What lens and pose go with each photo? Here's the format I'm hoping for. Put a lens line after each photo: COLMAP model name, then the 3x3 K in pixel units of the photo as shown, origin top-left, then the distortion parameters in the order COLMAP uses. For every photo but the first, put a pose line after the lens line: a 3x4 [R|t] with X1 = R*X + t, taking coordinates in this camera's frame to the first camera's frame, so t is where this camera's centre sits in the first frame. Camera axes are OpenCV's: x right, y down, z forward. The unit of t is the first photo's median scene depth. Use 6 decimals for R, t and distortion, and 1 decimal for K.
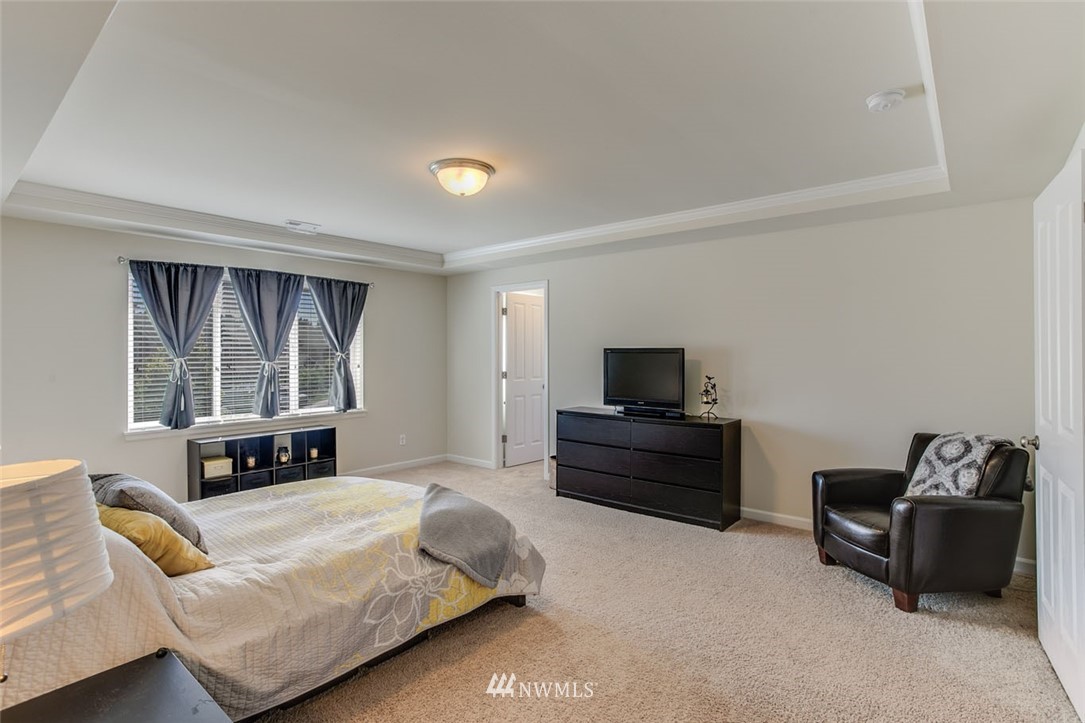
lens RADIAL K [[531.8, 0, 542.5], [0, 531.8, 361.5], [0, 0, 1]] dist [-0.033897, 0.000615]
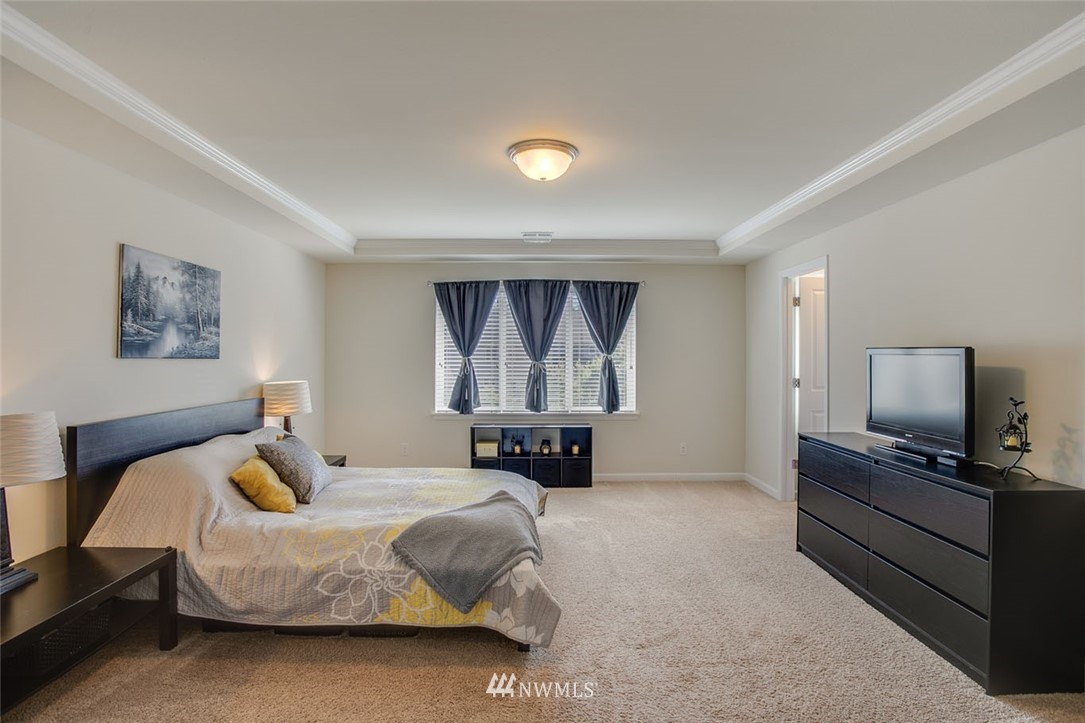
lens RADIAL K [[546.8, 0, 541.8], [0, 546.8, 355.2], [0, 0, 1]] dist [-0.058041, 0.000213]
pose [[0.650608, 0.005730, -0.759392, 0.389167], [-0.016665, 0.999838, -0.006734, -0.005419], [0.759231, 0.017037, 0.650599, 0.275994]]
